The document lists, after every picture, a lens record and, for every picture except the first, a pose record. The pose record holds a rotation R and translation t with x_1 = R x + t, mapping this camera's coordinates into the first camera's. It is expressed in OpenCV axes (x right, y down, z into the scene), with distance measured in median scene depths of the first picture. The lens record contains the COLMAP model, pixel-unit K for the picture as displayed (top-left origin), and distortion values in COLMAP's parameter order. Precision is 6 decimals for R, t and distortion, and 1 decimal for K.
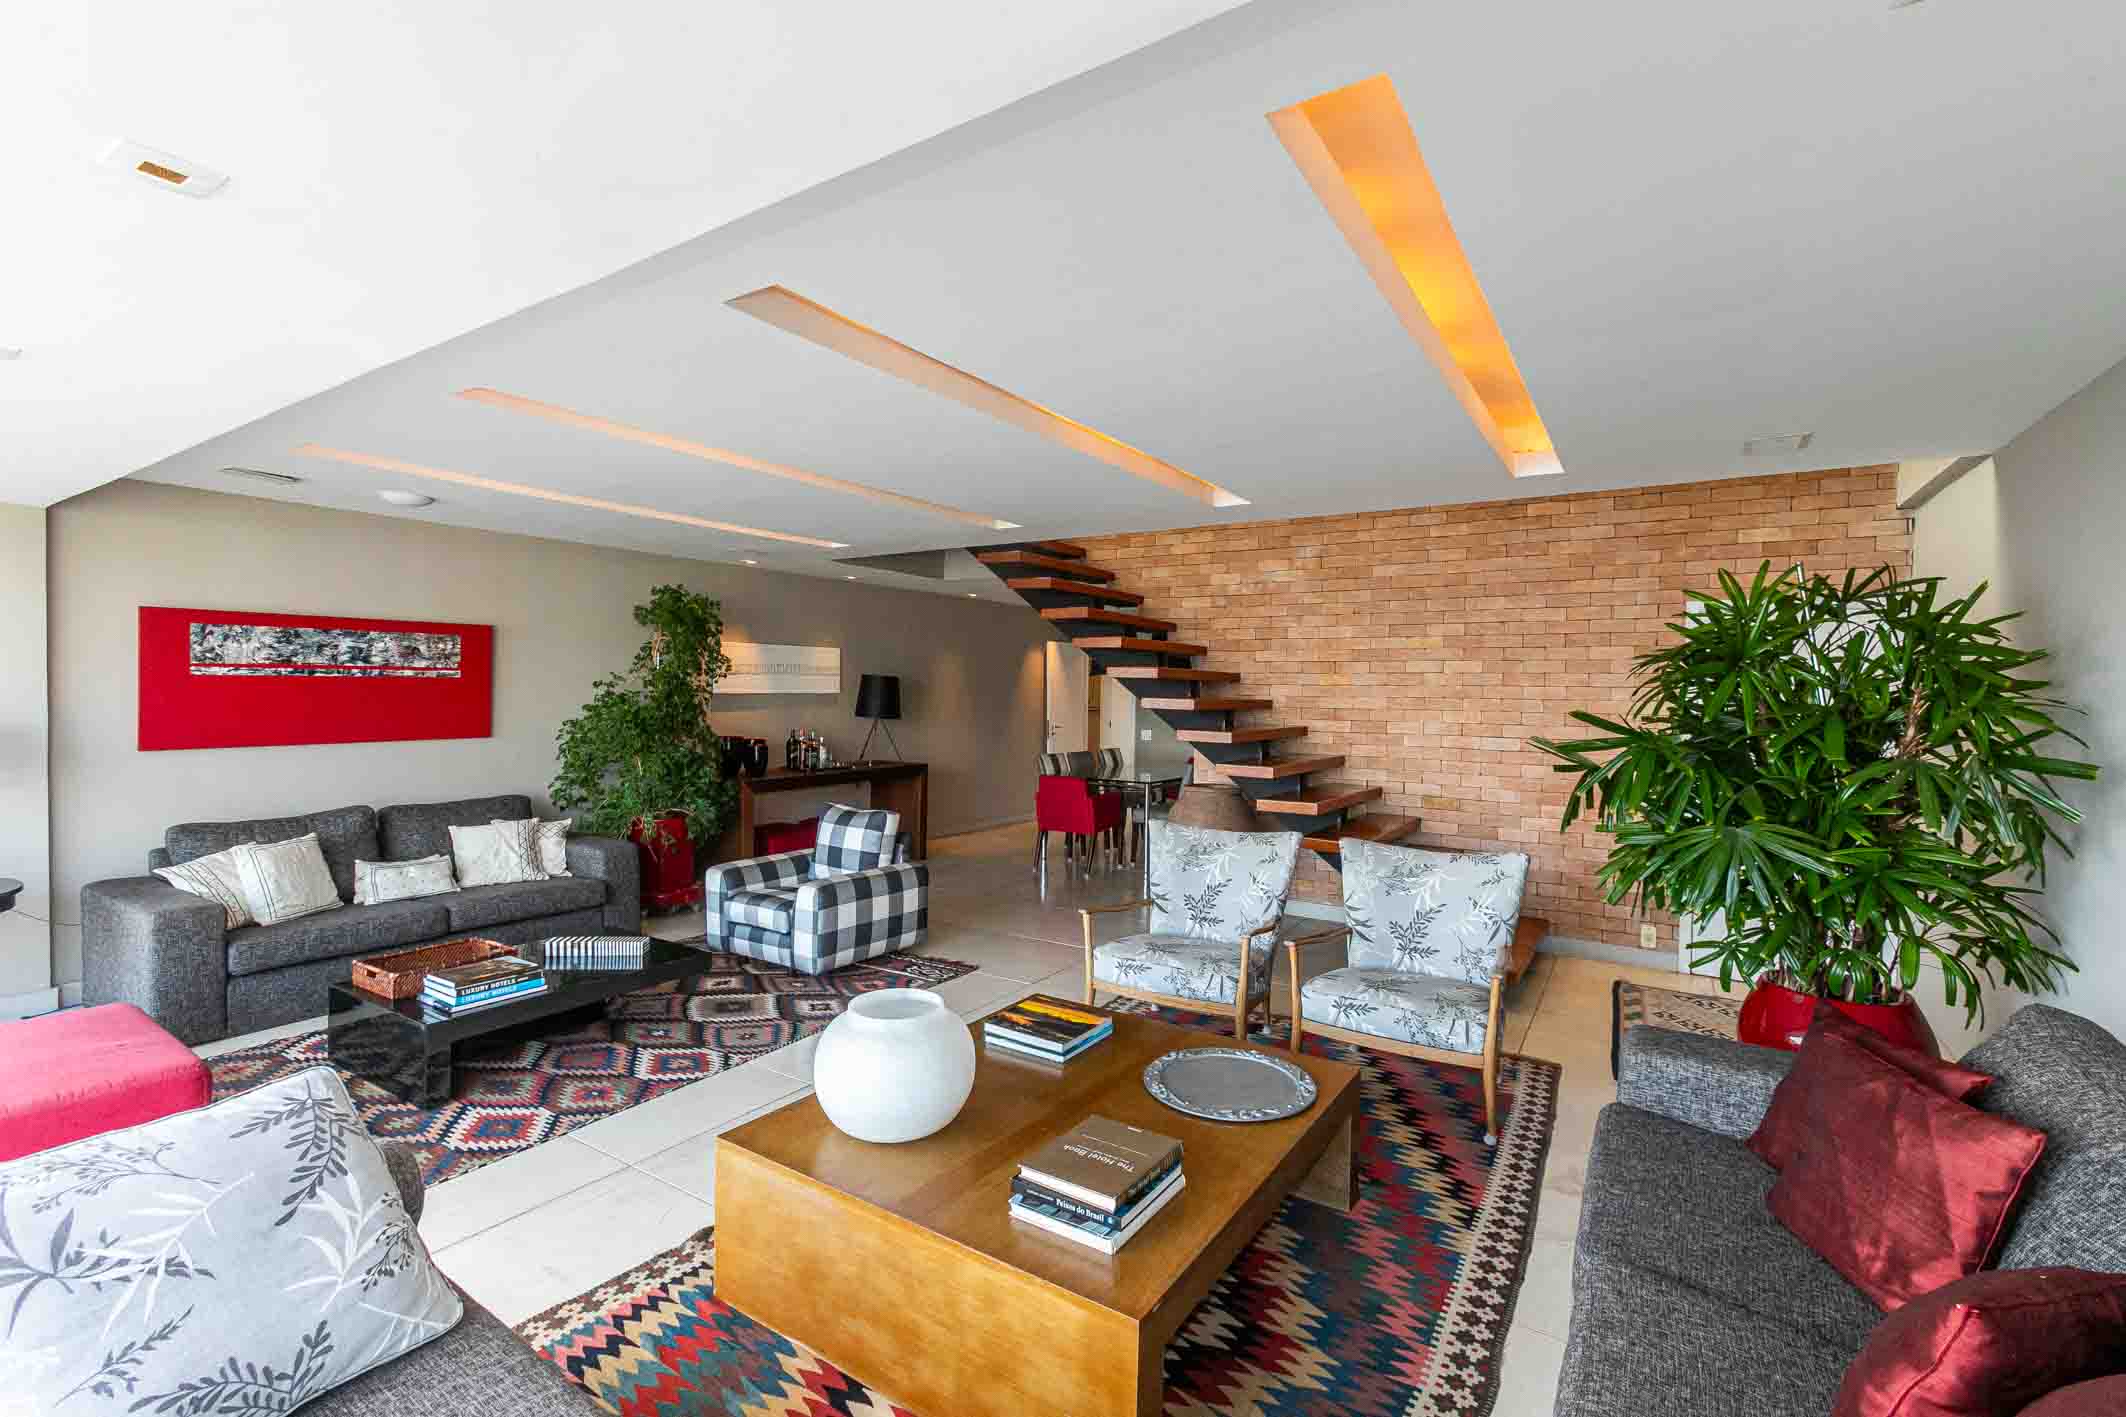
lens RADIAL K [[950.4, 0, 1065.2], [0, 950.4, 693.0], [0, 0, 1]] dist [-0.022656, 0.016183]
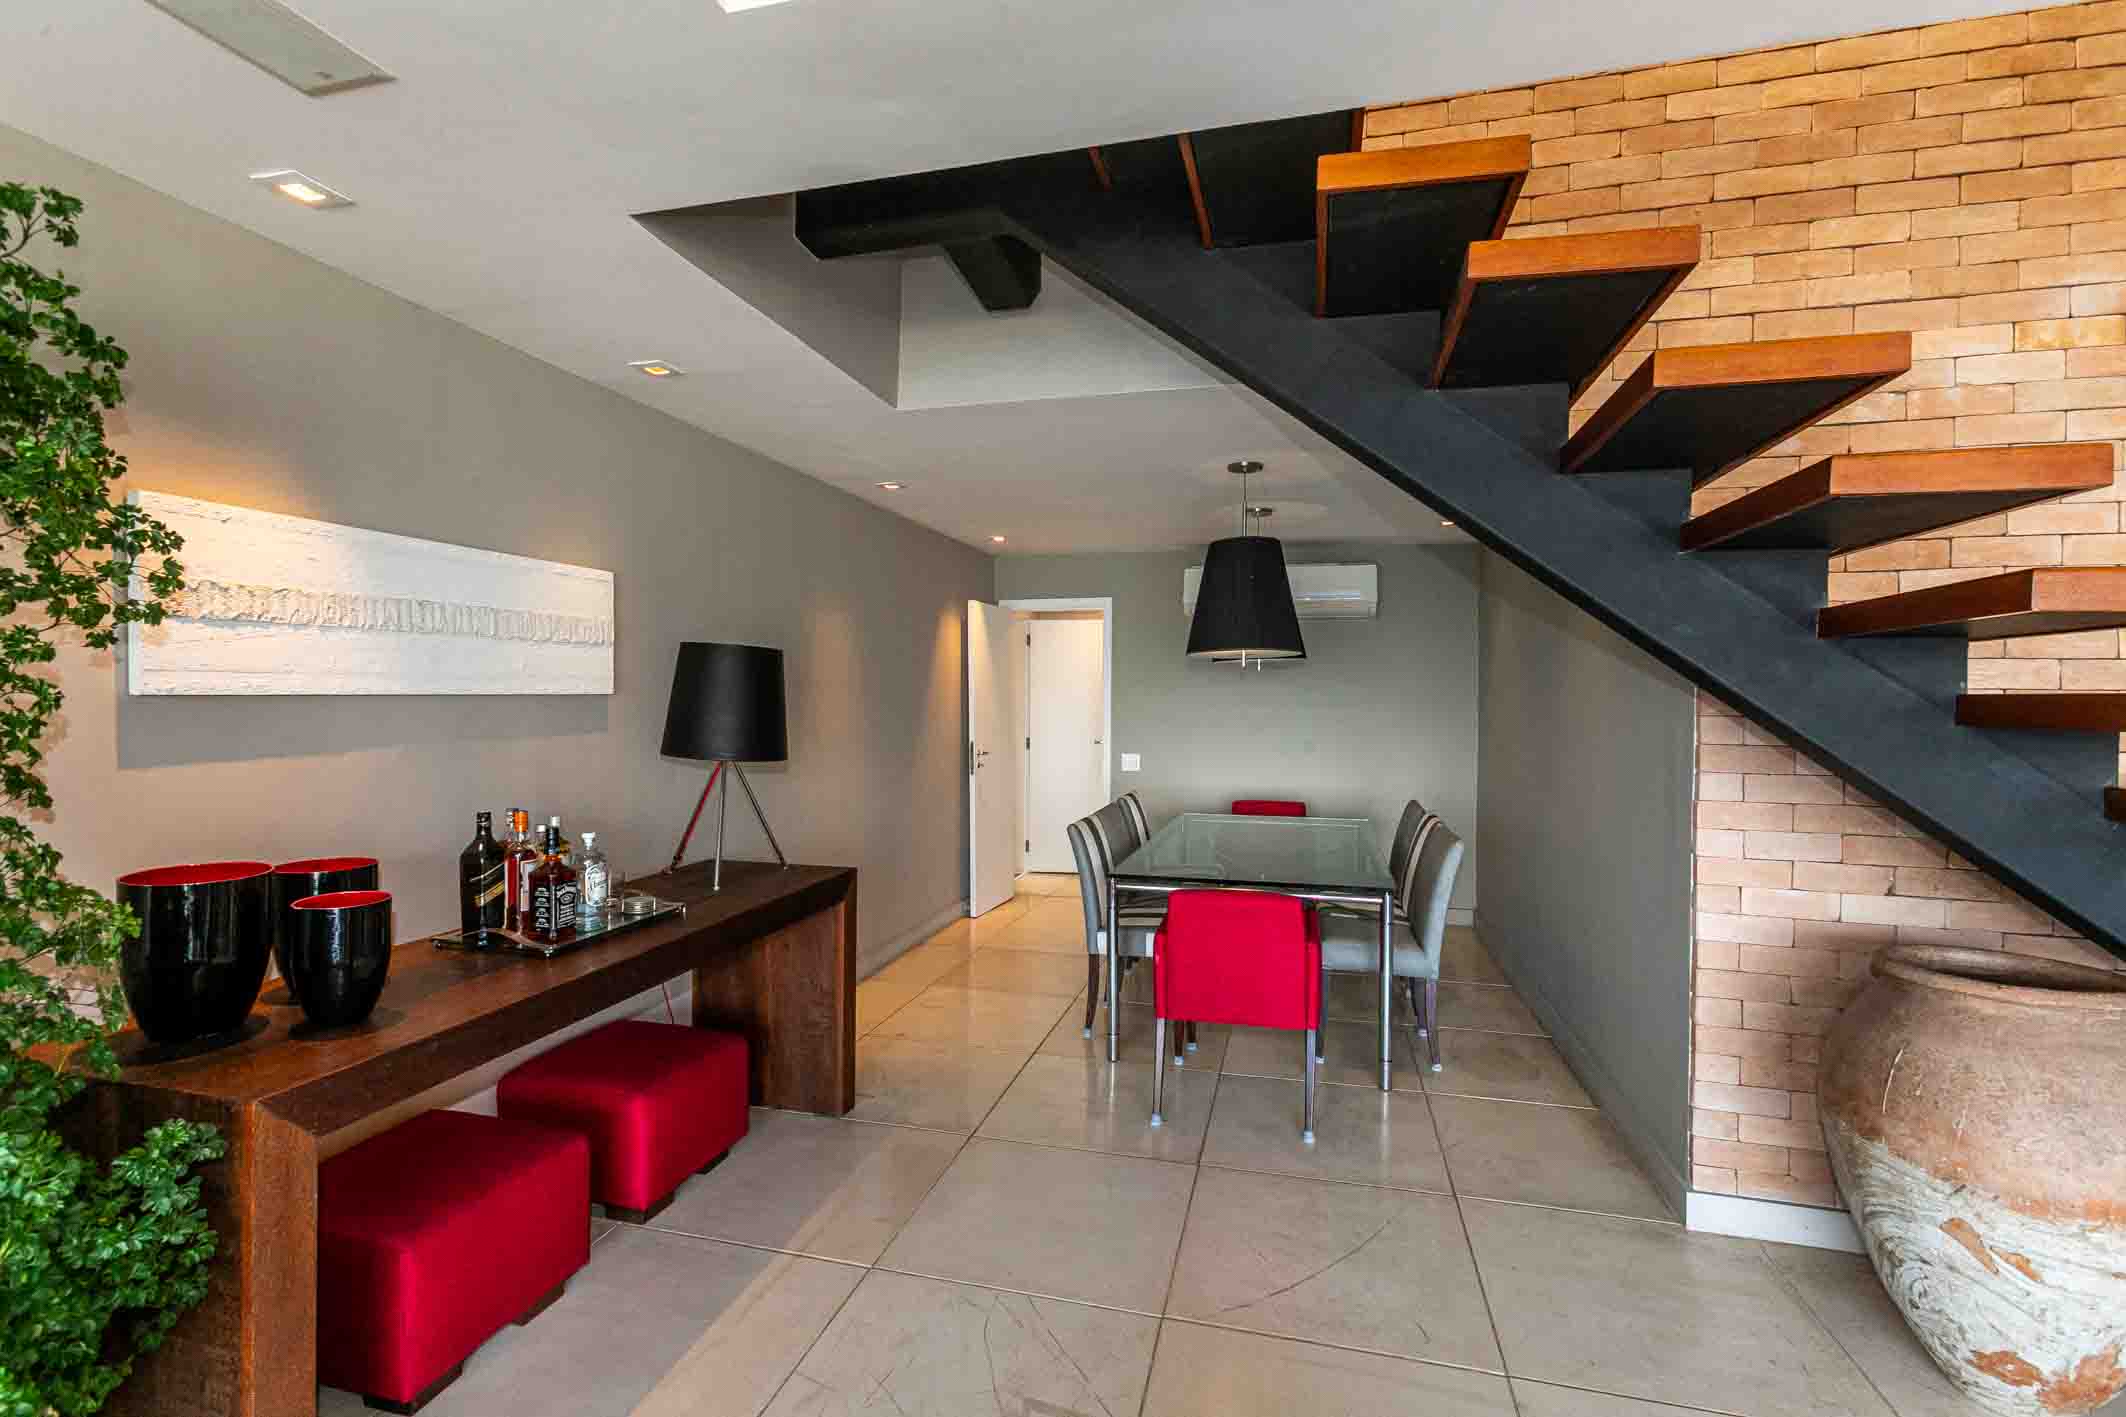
lens RADIAL K [[932.9, 0, 1050.6], [0, 932.9, 707.5], [0, 0, 1]] dist [-0.001119, 0.000014]
pose [[0.951946, -0.010326, 0.306092, -0.316954], [0.006582, 0.999890, 0.013263, 0.003653], [-0.306195, -0.010611, 0.951910, 1.021464]]
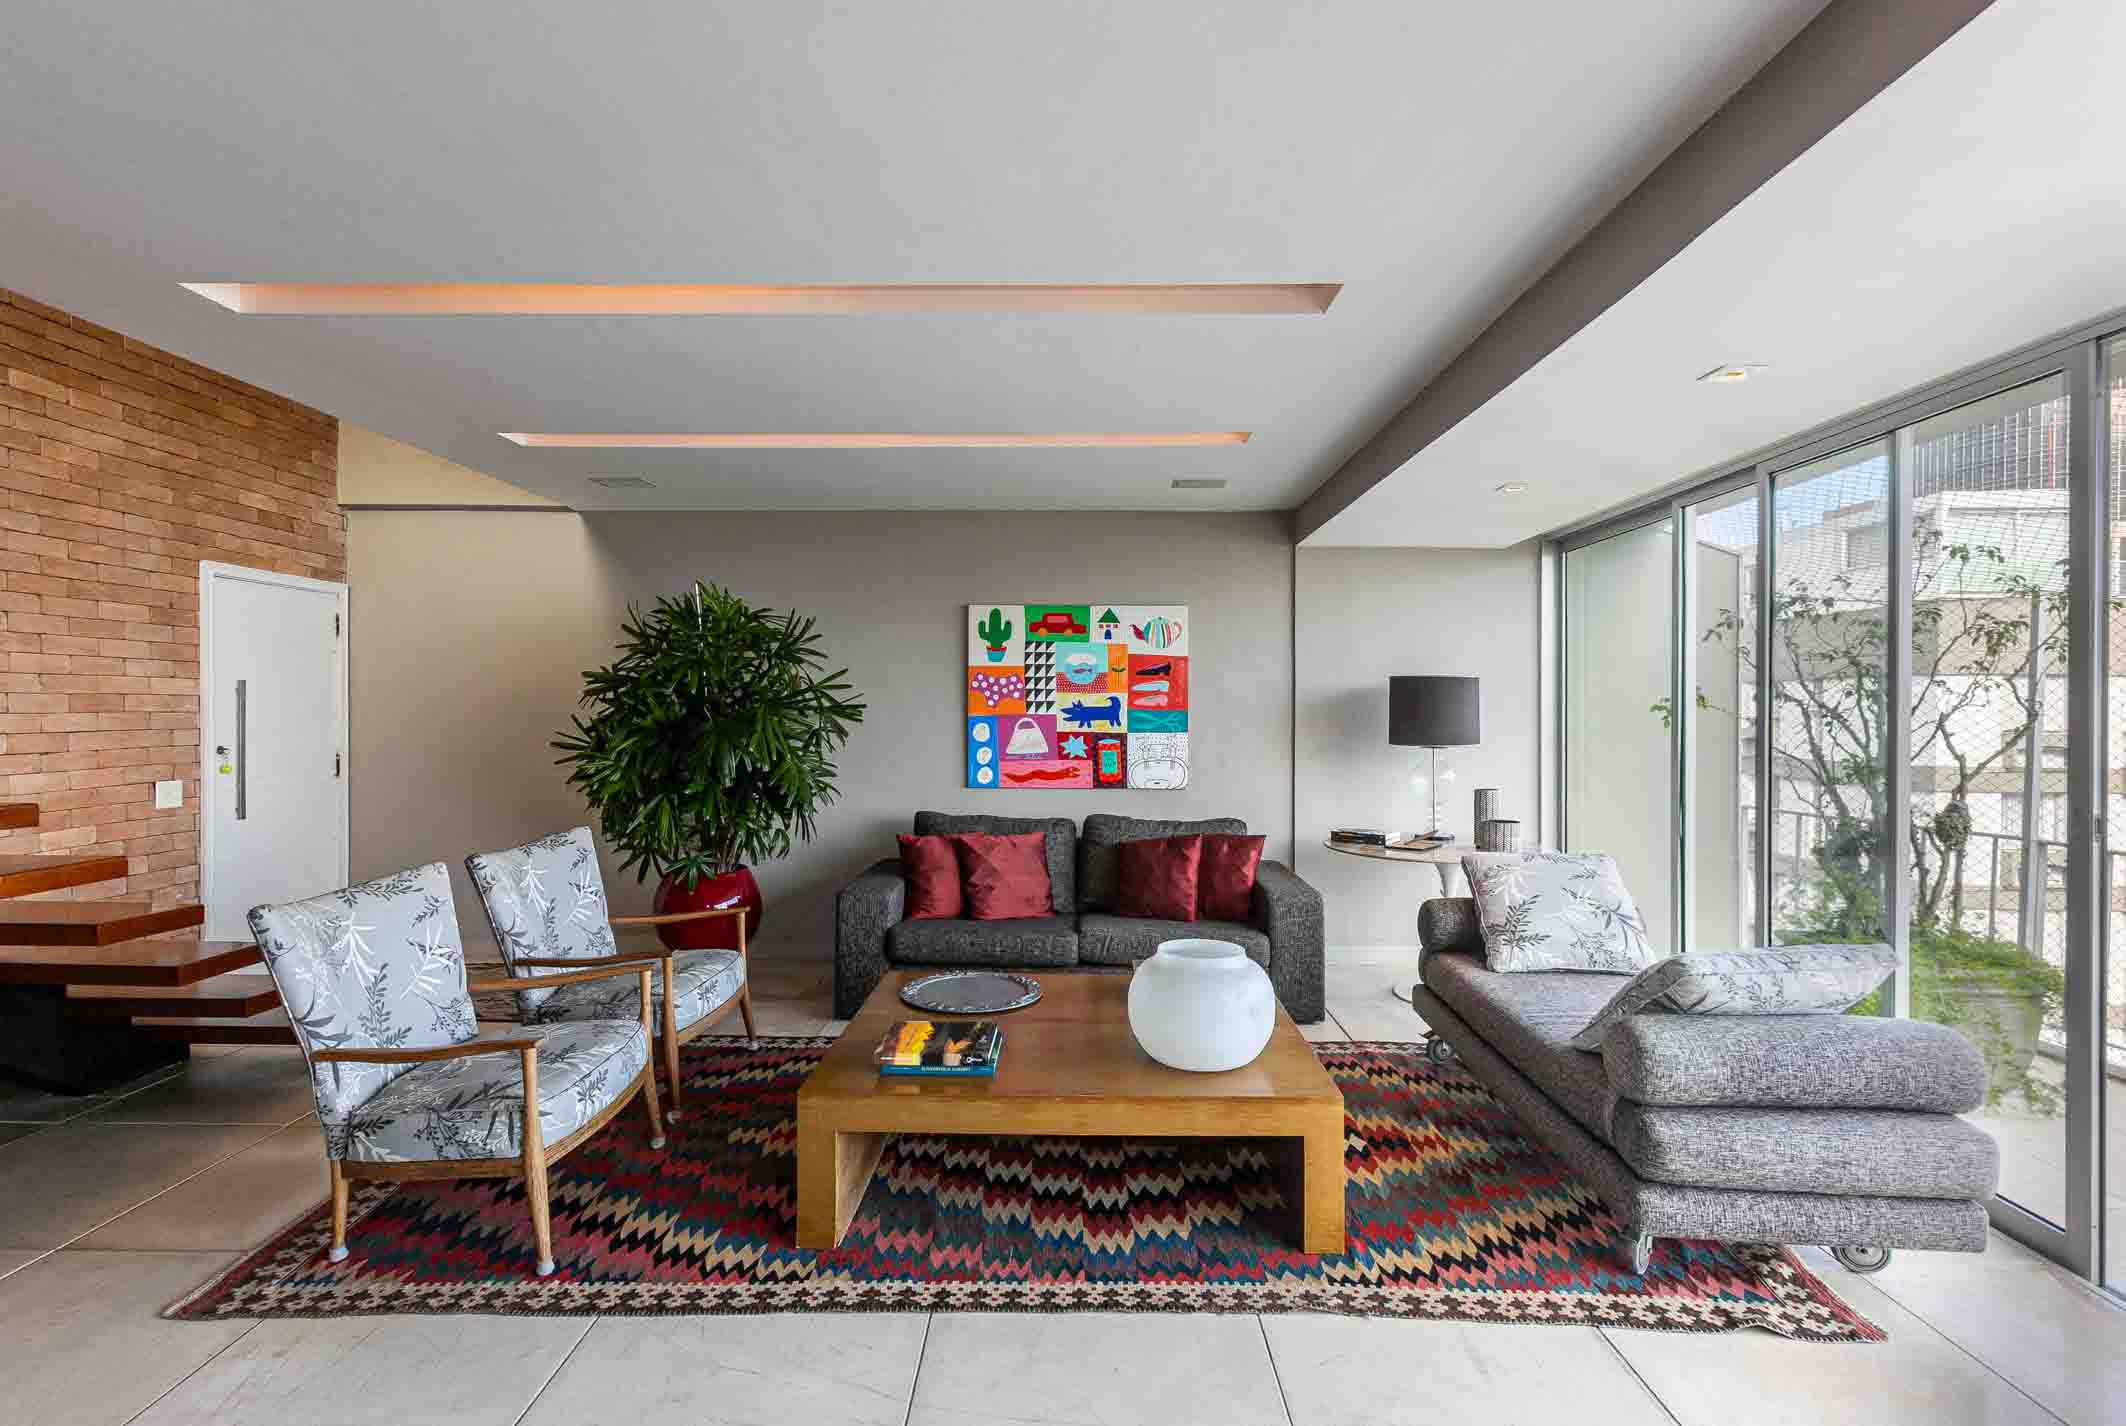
lens RADIAL K [[1016.6, 0, 1059.0], [0, 1016.6, 707.0], [0, 0, 1]] dist [-0.020233, 0.019895]
pose [[-0.535605, -0.015243, 0.844331, -0.546690], [-0.005942, 0.999880, 0.014282, 0.017919], [-0.844448, 0.002632, -0.535631, 0.899560]]
